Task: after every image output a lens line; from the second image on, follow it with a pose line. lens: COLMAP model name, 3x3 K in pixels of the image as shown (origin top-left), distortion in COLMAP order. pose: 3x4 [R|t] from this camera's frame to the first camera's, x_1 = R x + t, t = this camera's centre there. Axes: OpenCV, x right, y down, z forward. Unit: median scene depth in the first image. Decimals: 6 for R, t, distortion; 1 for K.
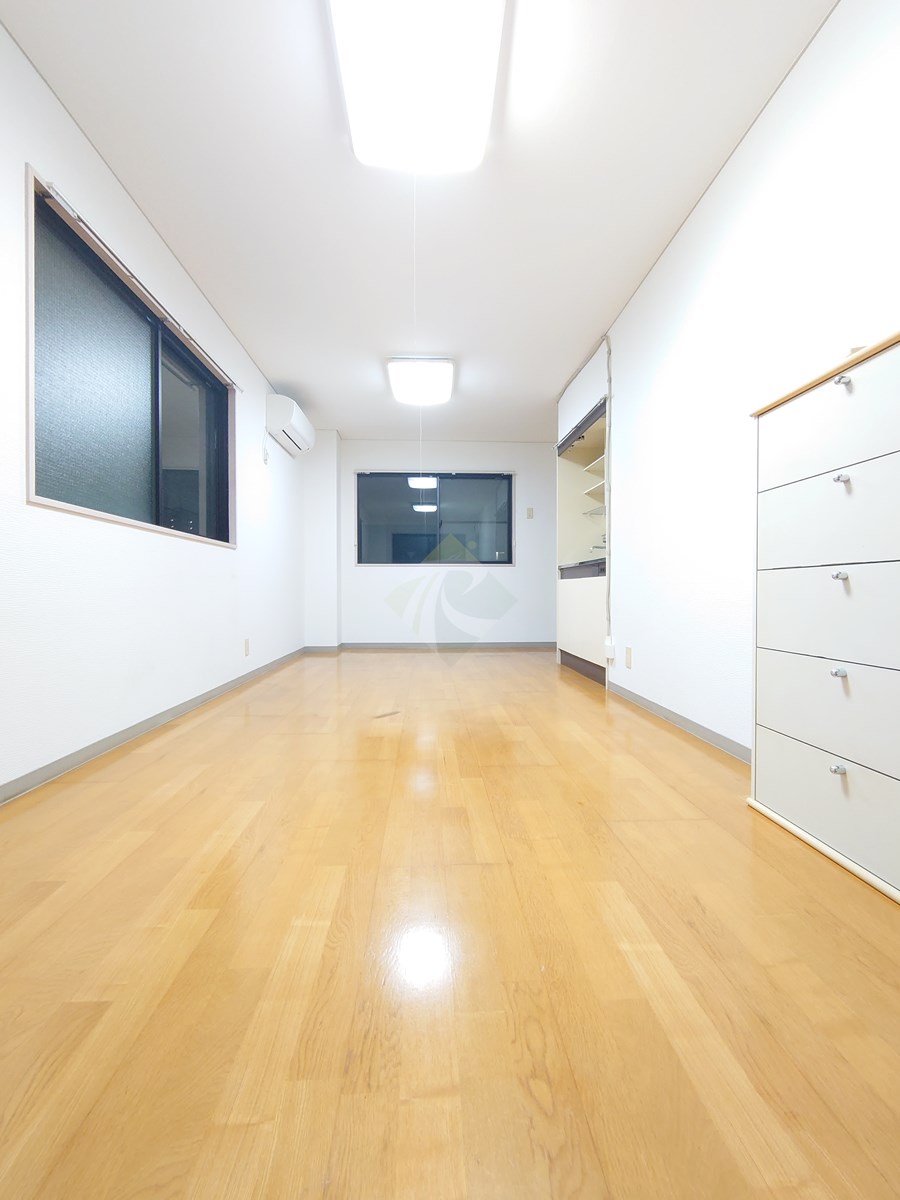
lens RADIAL K [[518.8, 0, 447.4], [0, 518.8, 596.6], [0, 0, 1]] dist [0.001321, -0.000543]
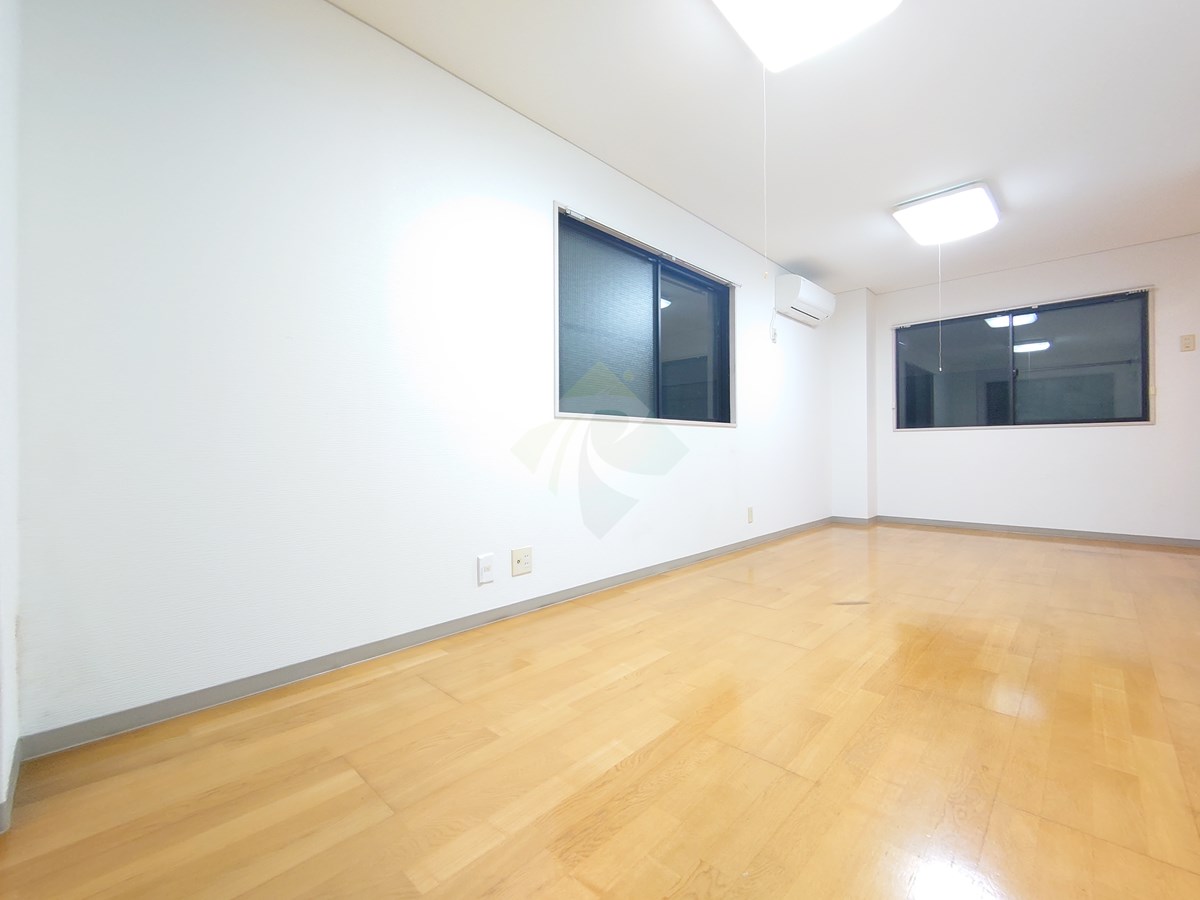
lens RADIAL K [[514.0, 0, 597.7], [0, 514.0, 452.8], [0, 0, 1]] dist [0.000157, -0.000354]
pose [[0.689547, -0.001017, -0.724240, 0.193526], [0.000764, 0.999999, -0.000677, -0.036603], [0.724240, -0.000087, 0.689547, 0.016323]]
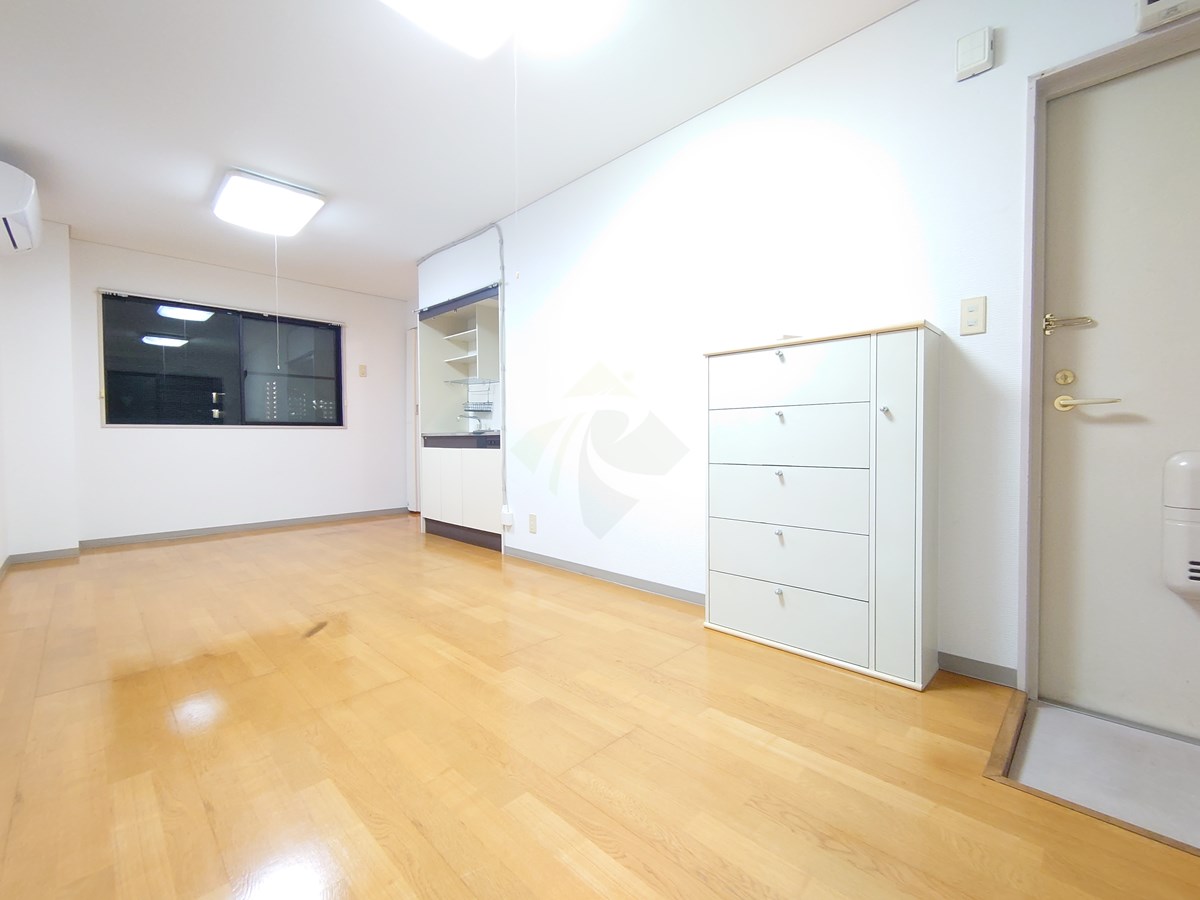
lens RADIAL K [[518.8, 0, 600.0], [0, 518.8, 450.0], [0, 0, 1]] dist [0.001321, -0.000543]
pose [[0.733053, -0.021940, 0.679818, -0.271545], [0.013401, 0.999751, 0.017815, -0.053376], [-0.680040, -0.003949, 0.733165, 0.067756]]
